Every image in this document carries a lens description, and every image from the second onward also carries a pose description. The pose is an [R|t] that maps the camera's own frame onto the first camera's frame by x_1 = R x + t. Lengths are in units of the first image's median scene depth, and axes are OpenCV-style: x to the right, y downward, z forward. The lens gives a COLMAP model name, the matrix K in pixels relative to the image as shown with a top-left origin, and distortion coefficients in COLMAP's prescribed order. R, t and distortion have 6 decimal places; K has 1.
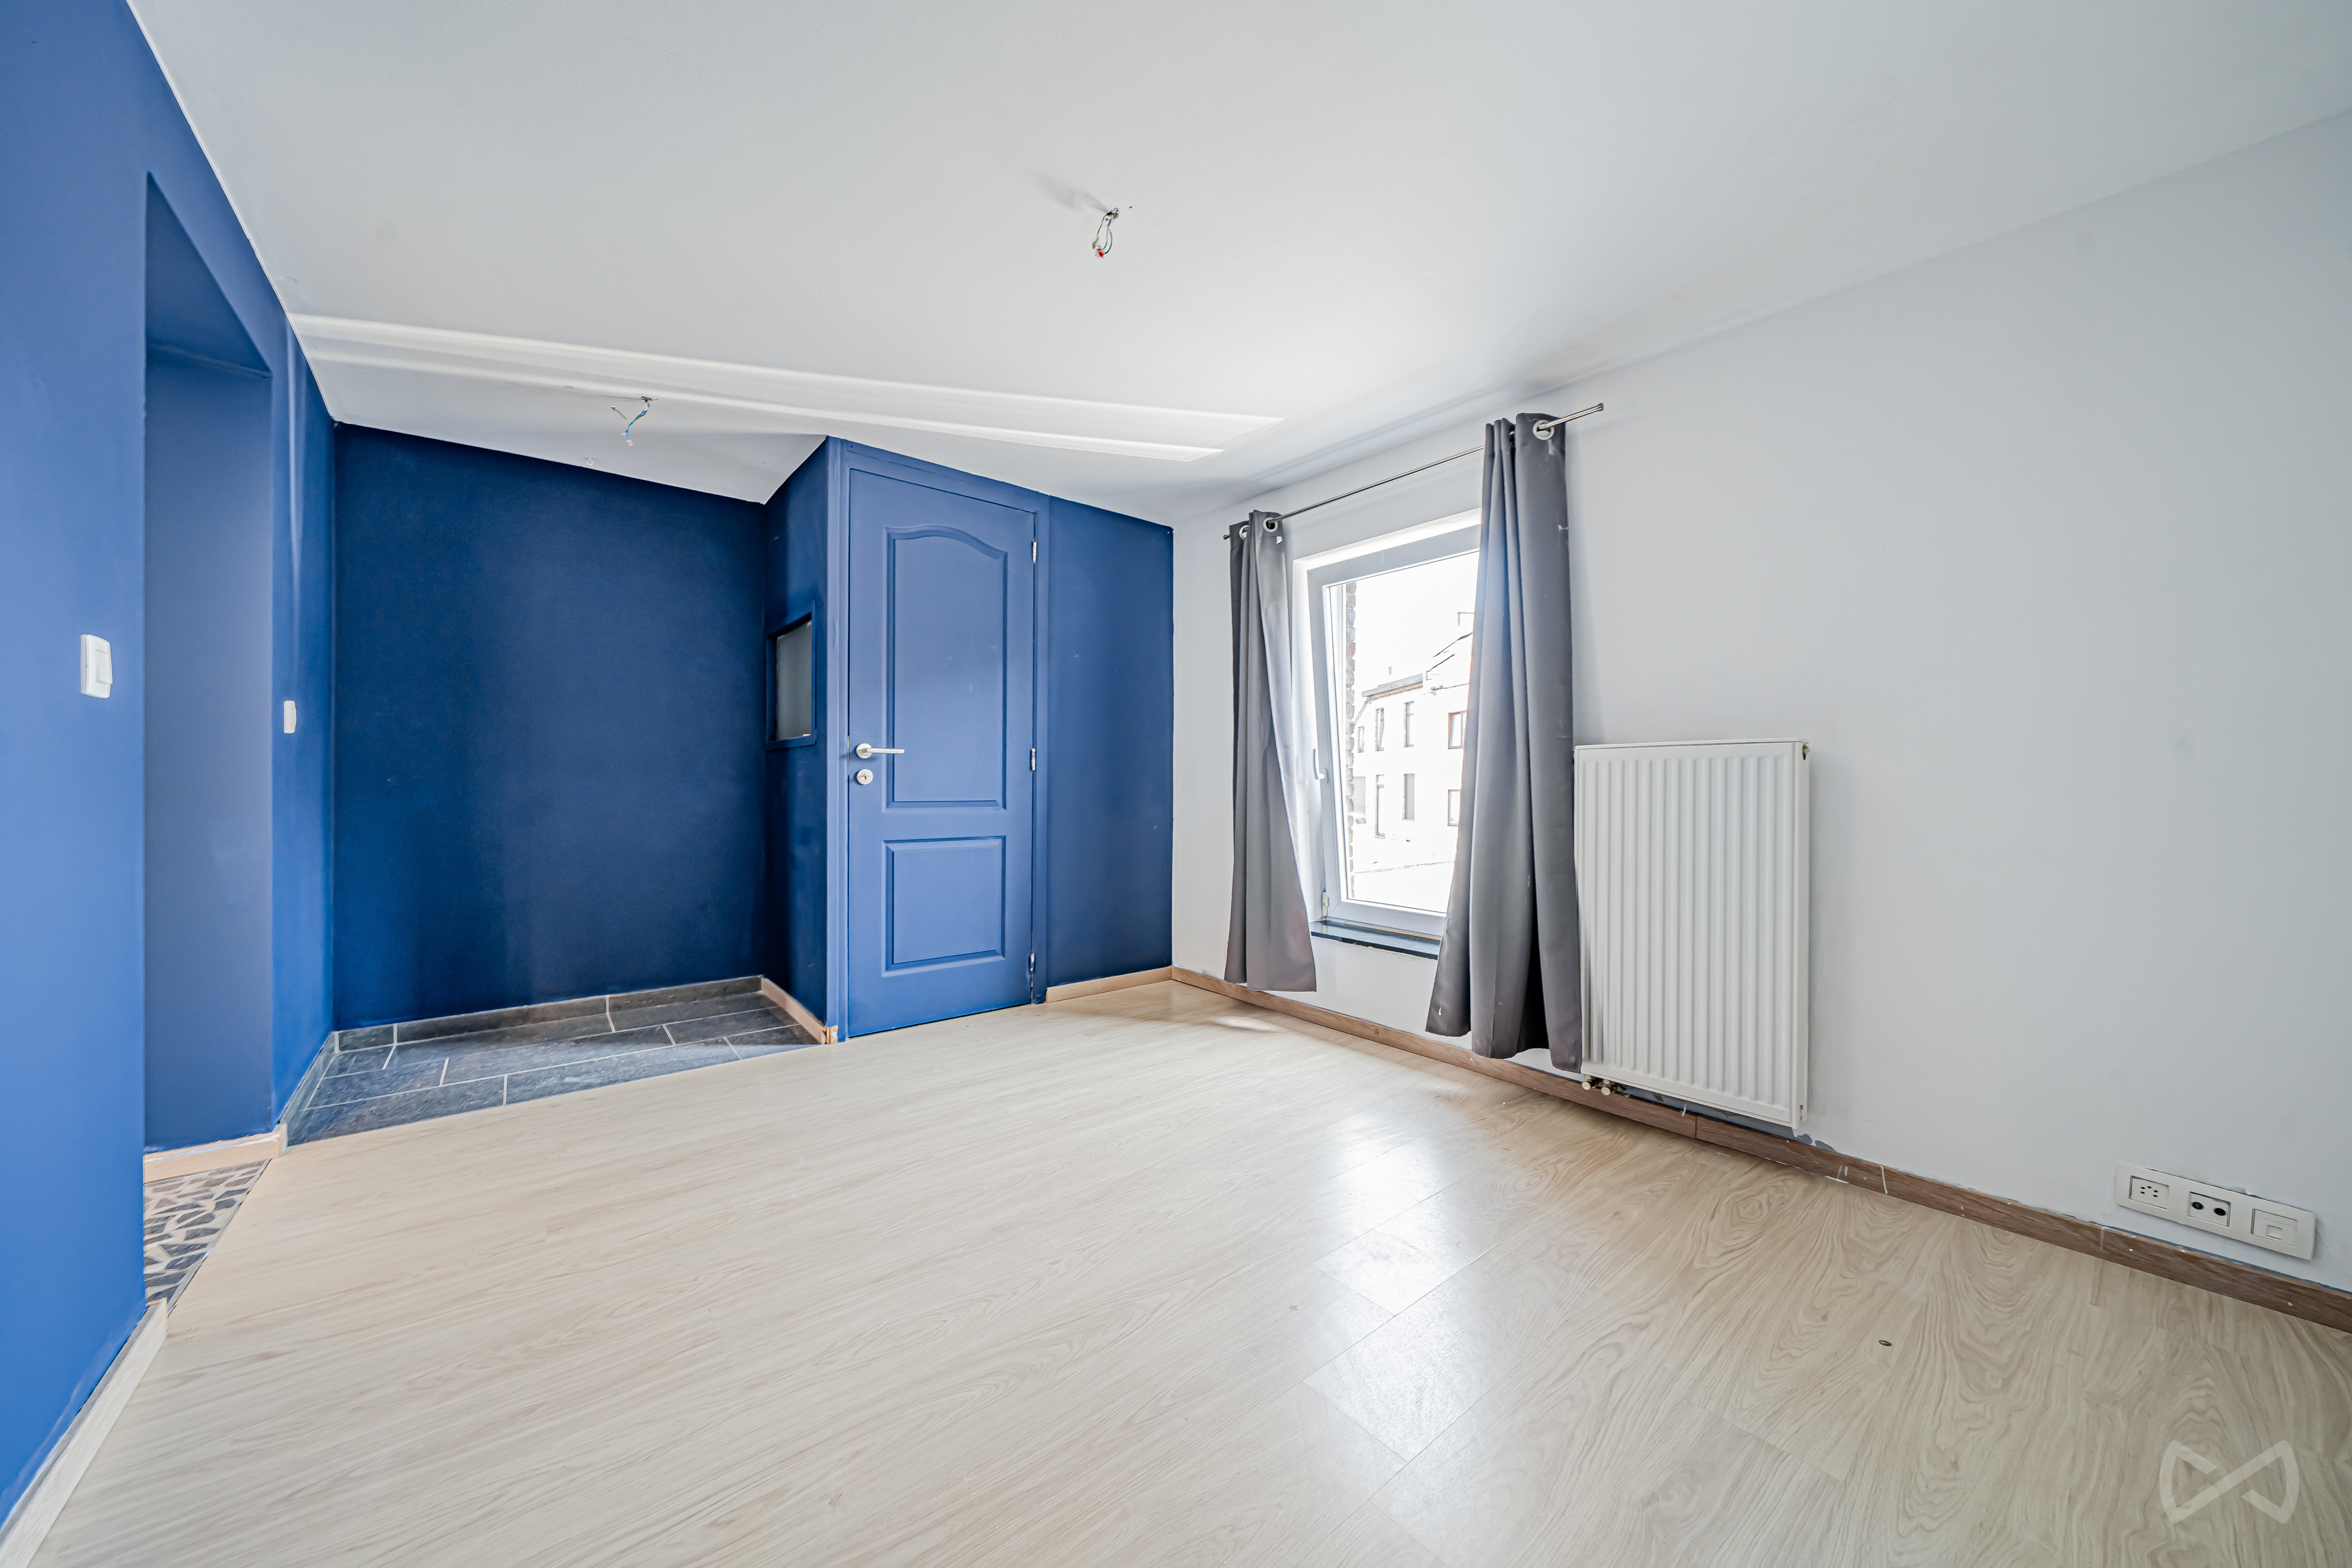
lens RADIAL K [[788.3, 0, 1175.9], [0, 788.3, 798.9], [0, 0, 1]] dist [-0.003403, 0.000038]
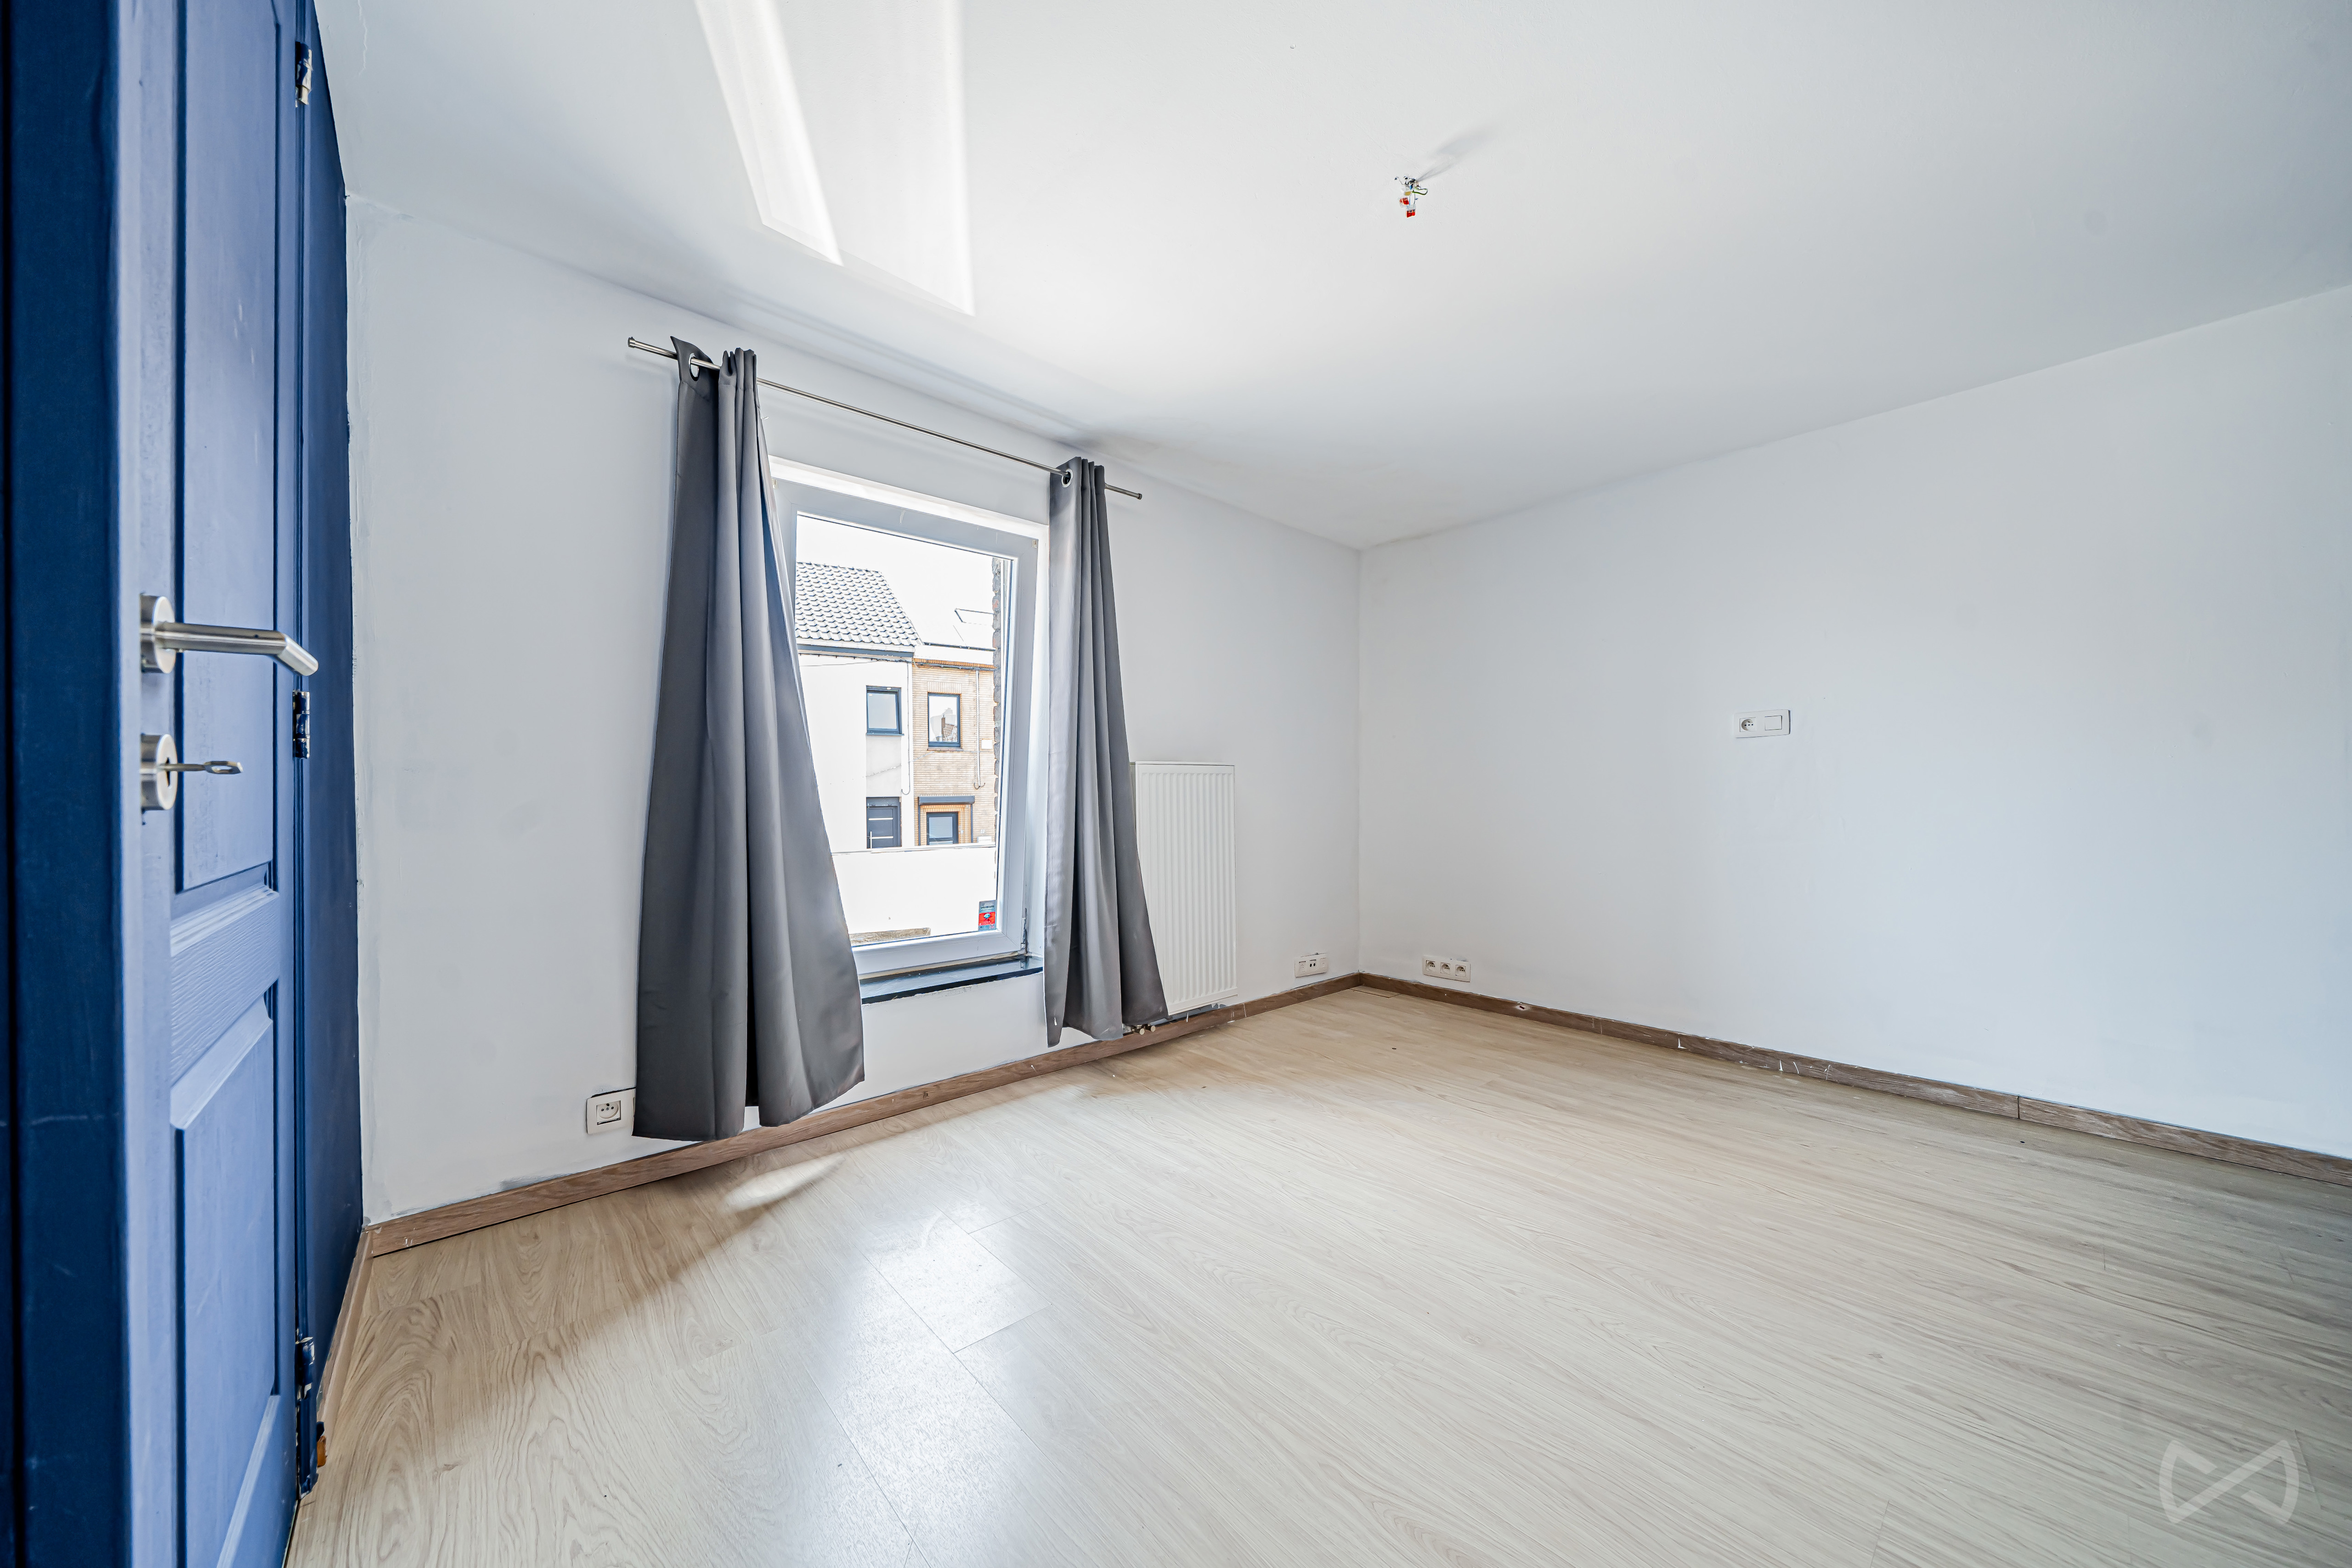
lens RADIAL K [[819.4, 0, 1175.3], [0, 819.4, 791.2], [0, 0, 1]] dist [0.000990, 0.000236]
pose [[-0.038401, -0.006859, 0.999239, -0.636183], [0.022169, 0.999724, 0.007714, -0.022287], [-0.999016, 0.022448, -0.038238, 0.803970]]
